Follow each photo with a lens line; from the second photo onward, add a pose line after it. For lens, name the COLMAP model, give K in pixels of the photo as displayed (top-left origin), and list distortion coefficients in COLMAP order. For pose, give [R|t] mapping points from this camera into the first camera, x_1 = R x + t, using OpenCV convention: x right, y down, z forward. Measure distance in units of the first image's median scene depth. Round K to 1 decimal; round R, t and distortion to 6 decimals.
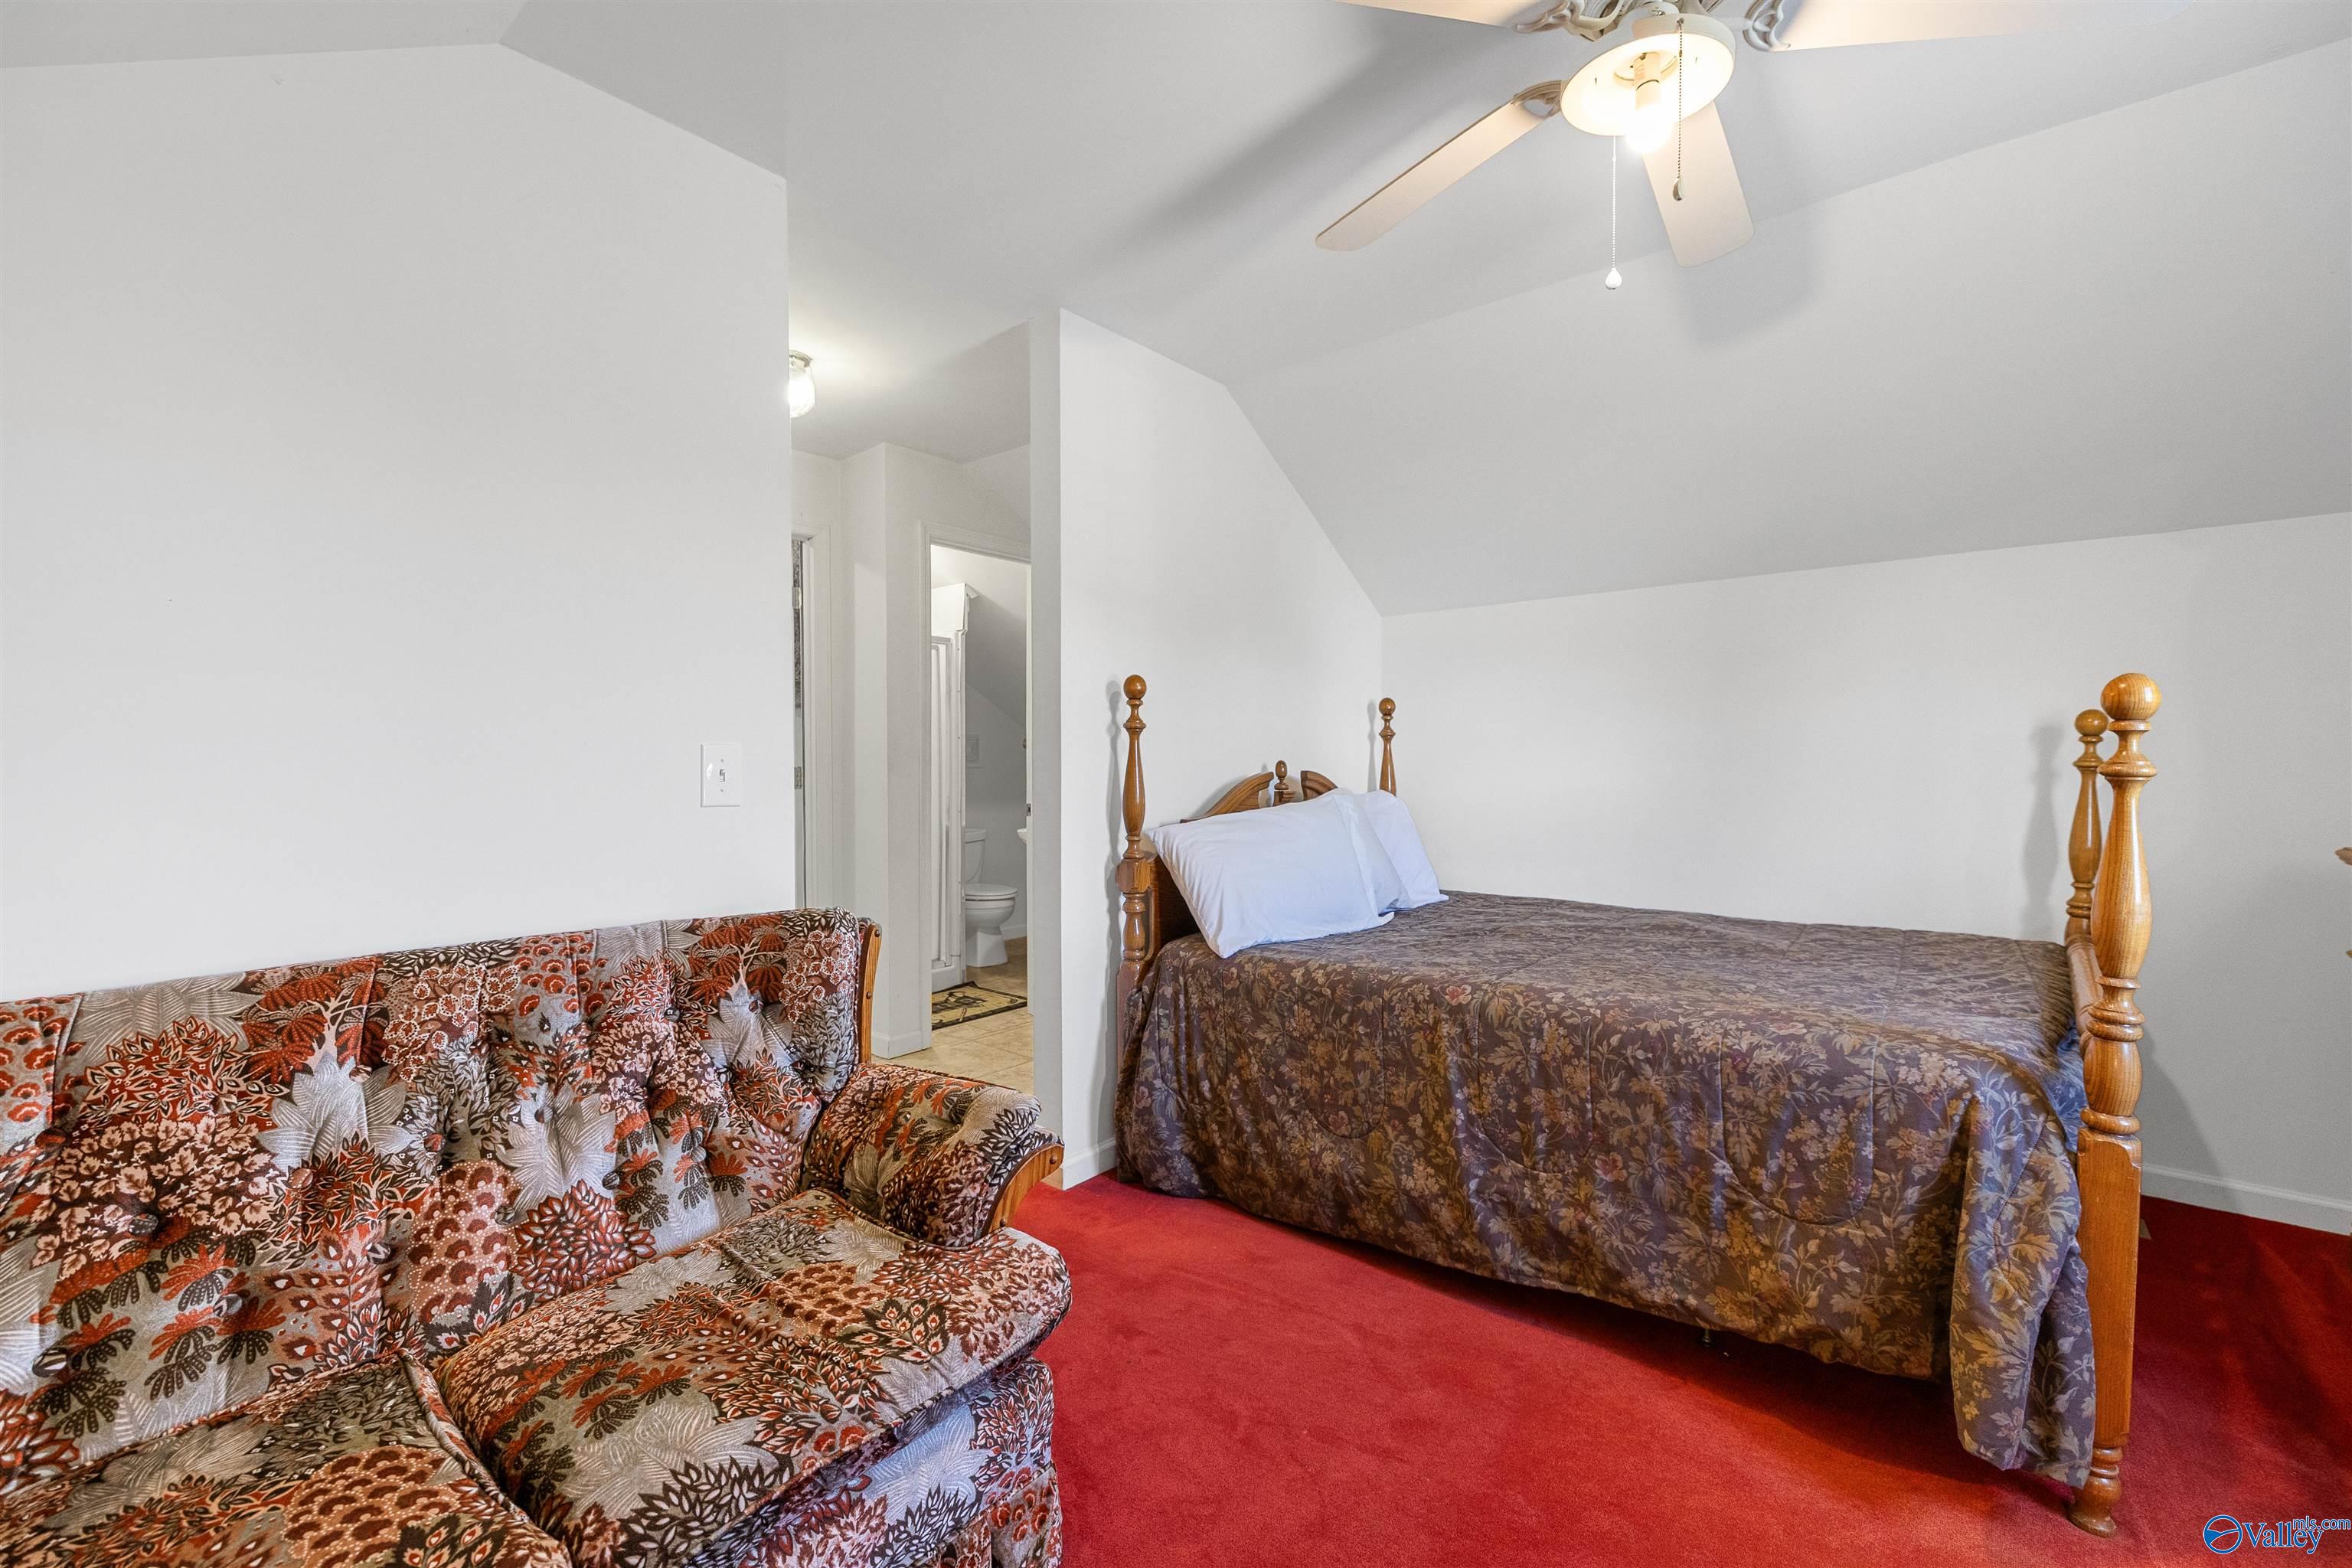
lens RADIAL K [[999.9, 0, 1178.5], [0, 999.9, 782.0], [0, 0, 1]] dist [-0.002101, -0.000539]
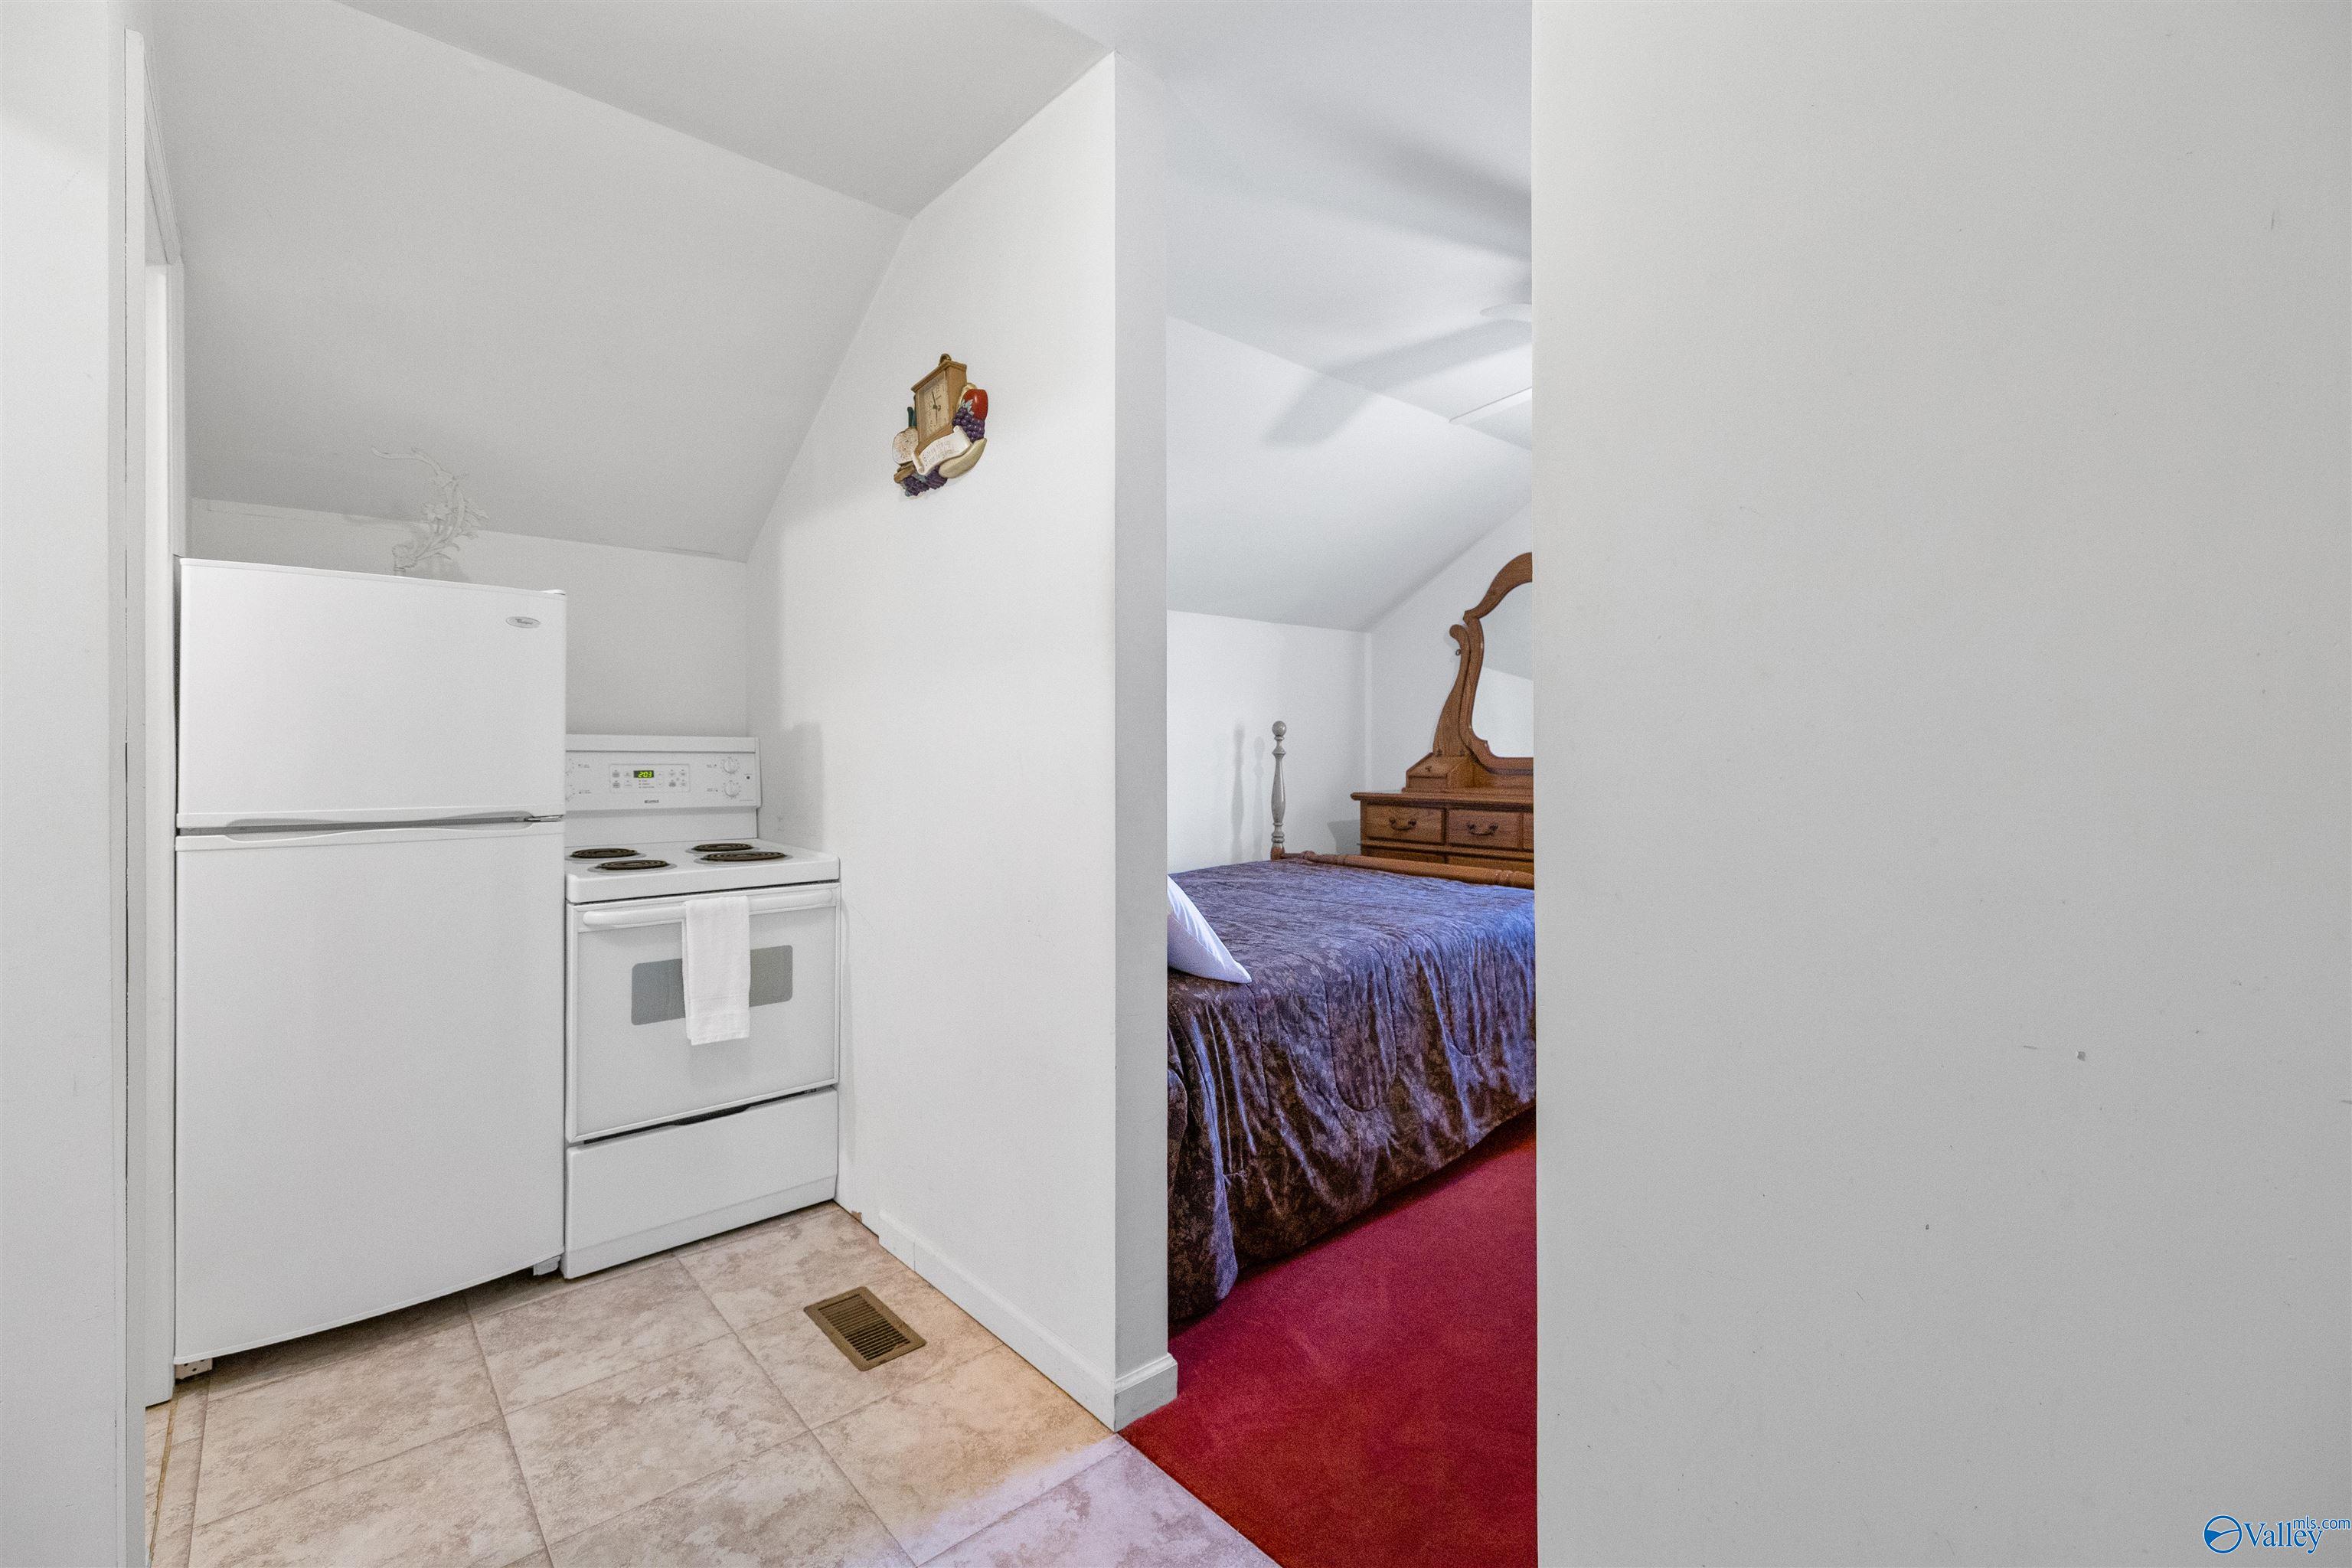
lens RADIAL K [[999.9, 0, 1174.3], [0, 999.9, 762.9], [0, 0, 1]] dist [-0.002101, -0.000539]
pose [[0.153148, -0.011730, 0.988134, -0.900354], [0.028894, 0.999555, 0.007387, -0.020721], [-0.987781, 0.027420, 0.153419, 1.039148]]
